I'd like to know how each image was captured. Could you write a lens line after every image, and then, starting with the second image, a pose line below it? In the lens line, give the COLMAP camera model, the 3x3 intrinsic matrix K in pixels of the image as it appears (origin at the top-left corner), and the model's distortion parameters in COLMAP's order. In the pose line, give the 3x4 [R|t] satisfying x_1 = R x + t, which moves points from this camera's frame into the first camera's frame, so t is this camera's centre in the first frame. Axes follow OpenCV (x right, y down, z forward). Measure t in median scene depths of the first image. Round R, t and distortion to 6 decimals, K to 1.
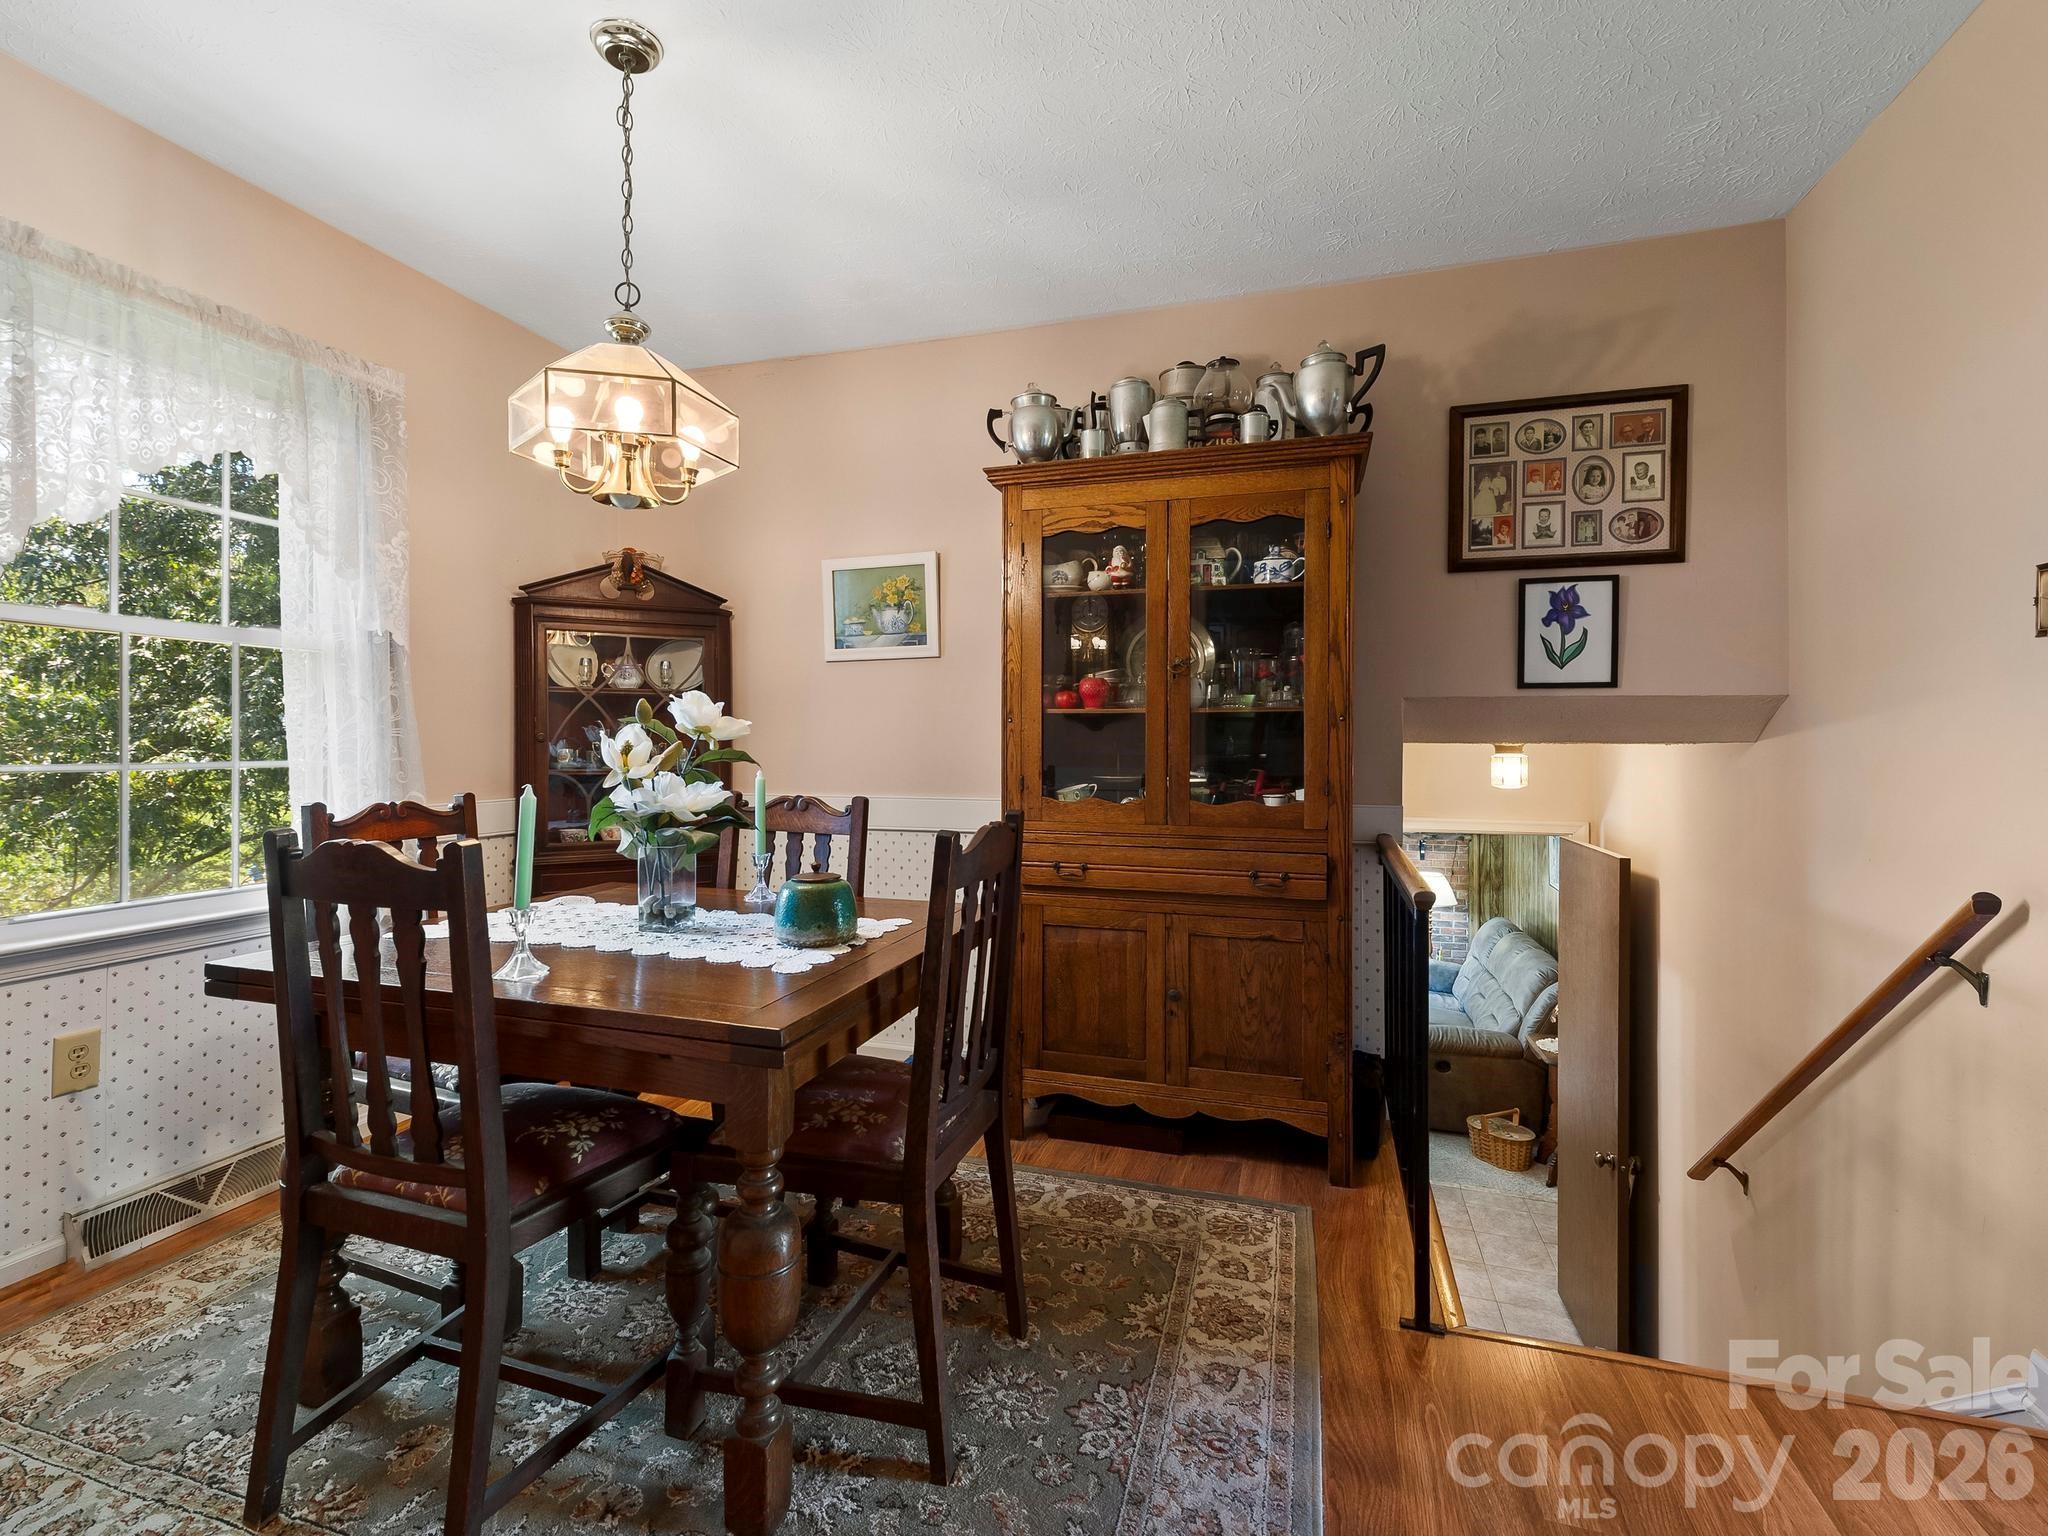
lens RADIAL K [[917.9, 0, 1024.8], [0, 917.9, 745.5], [0, 0, 1]] dist [0.000222, -0.000016]
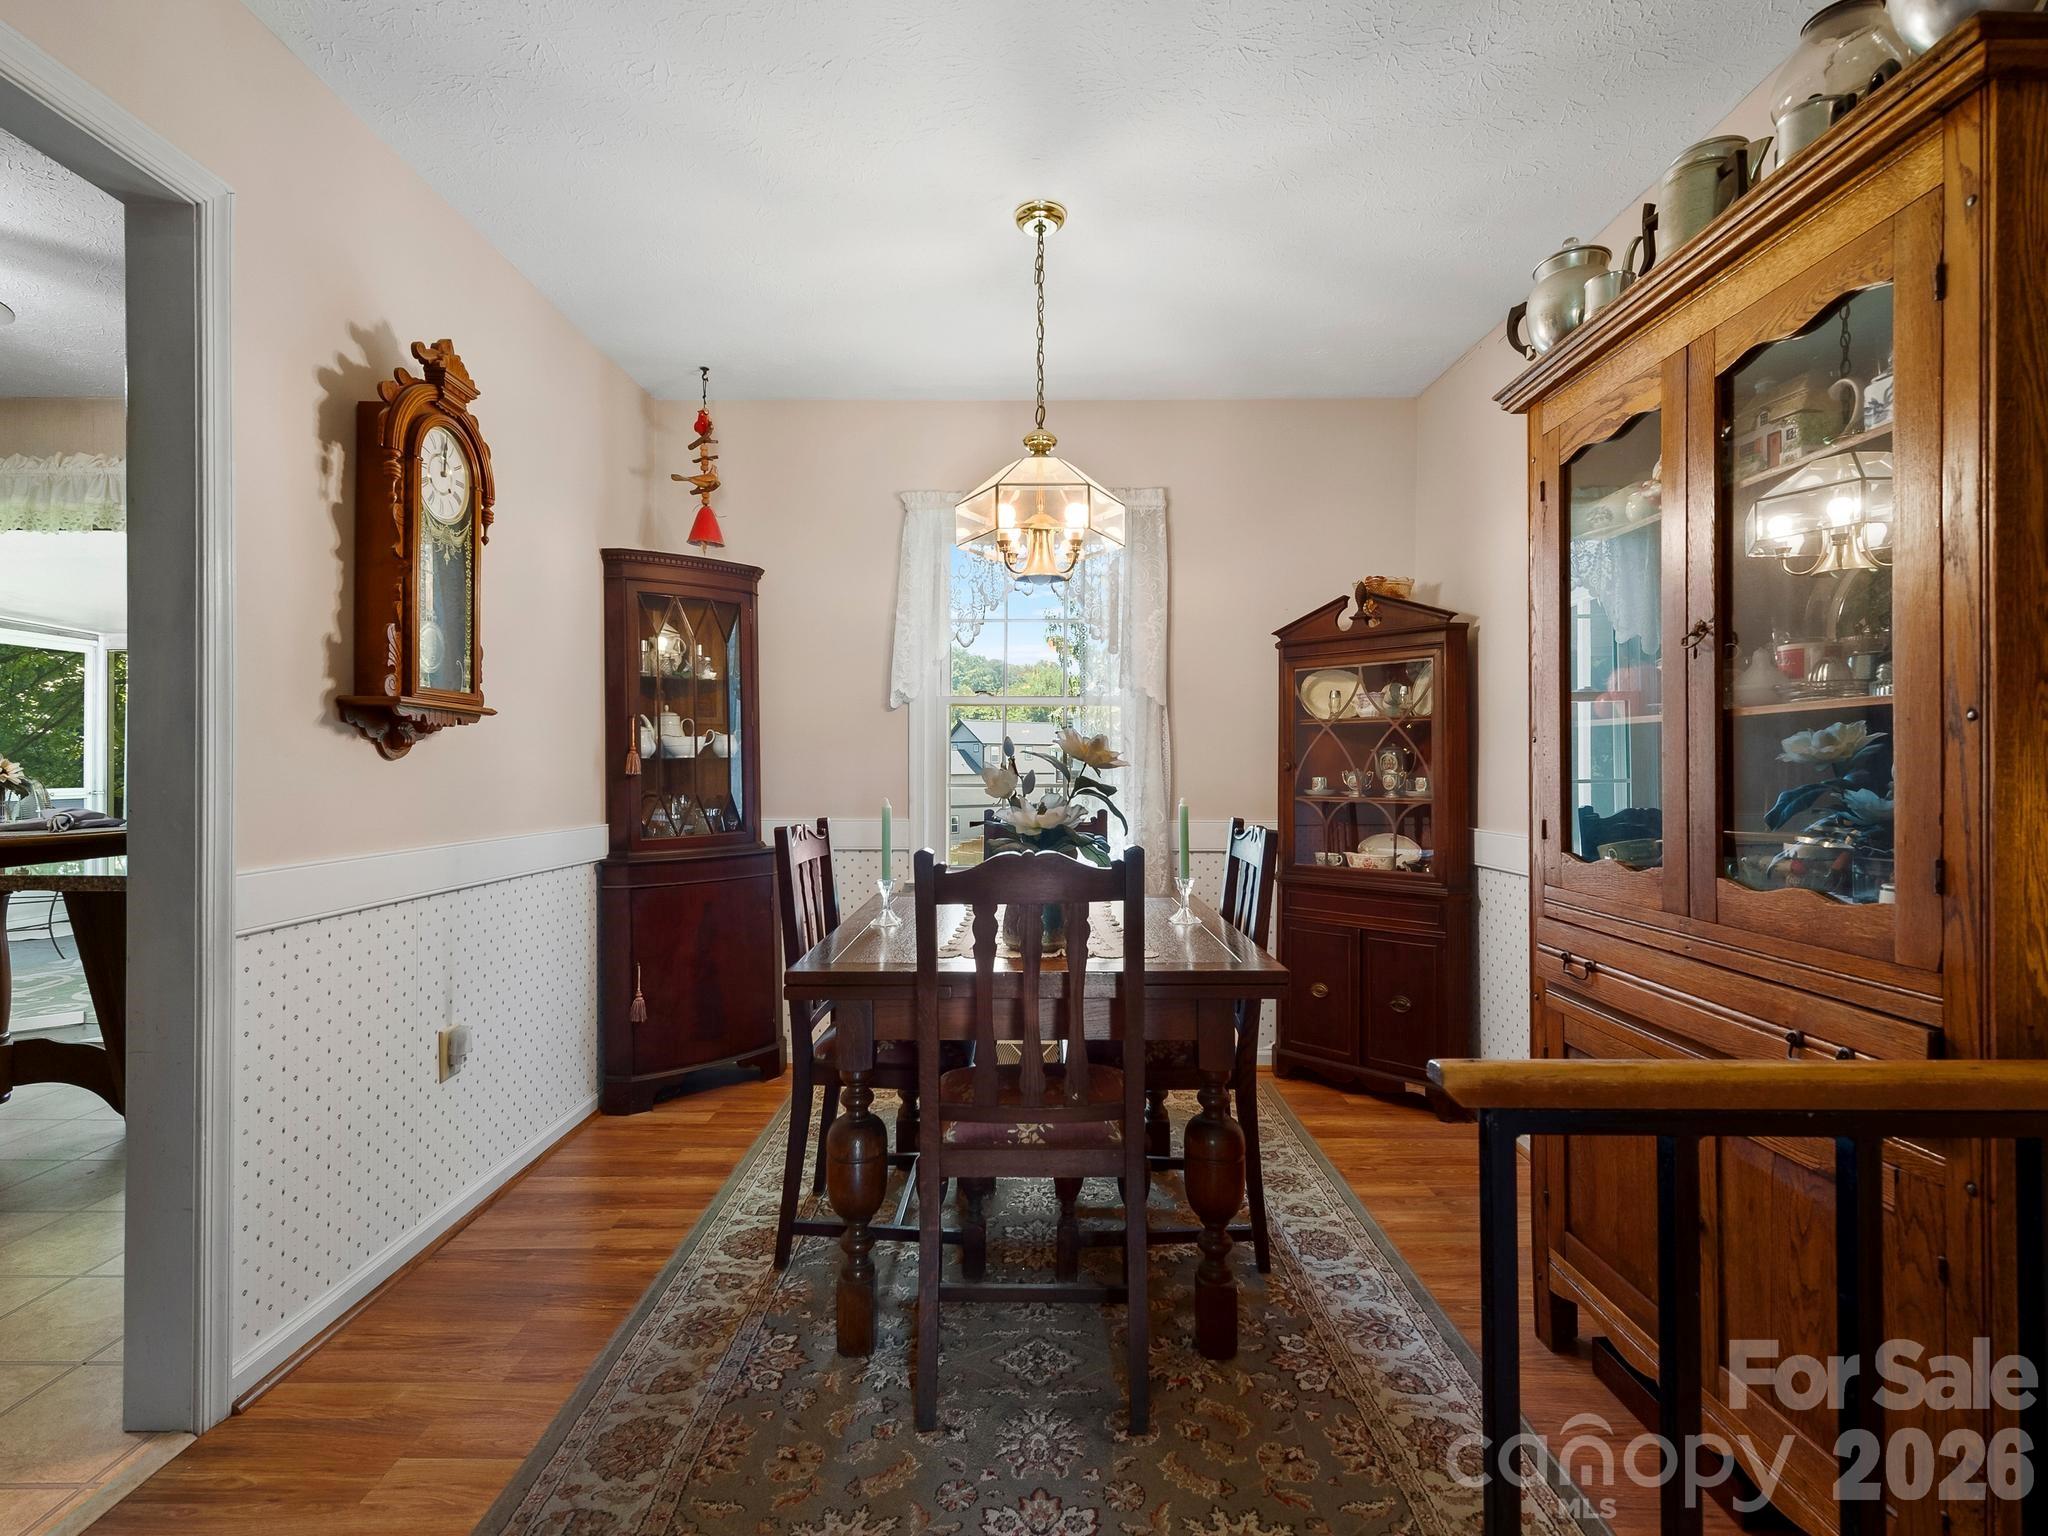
lens RADIAL K [[985.9, 0, 1024.0], [0, 985.9, 768.0], [0, 0, 1]] dist [0.017154, 0.000087]
pose [[0.289088, -0.004659, -0.957291, 0.640999], [0.000611, 0.999989, -0.004682, -0.002724], [0.957302, 0.000769, 0.289087, 0.438452]]
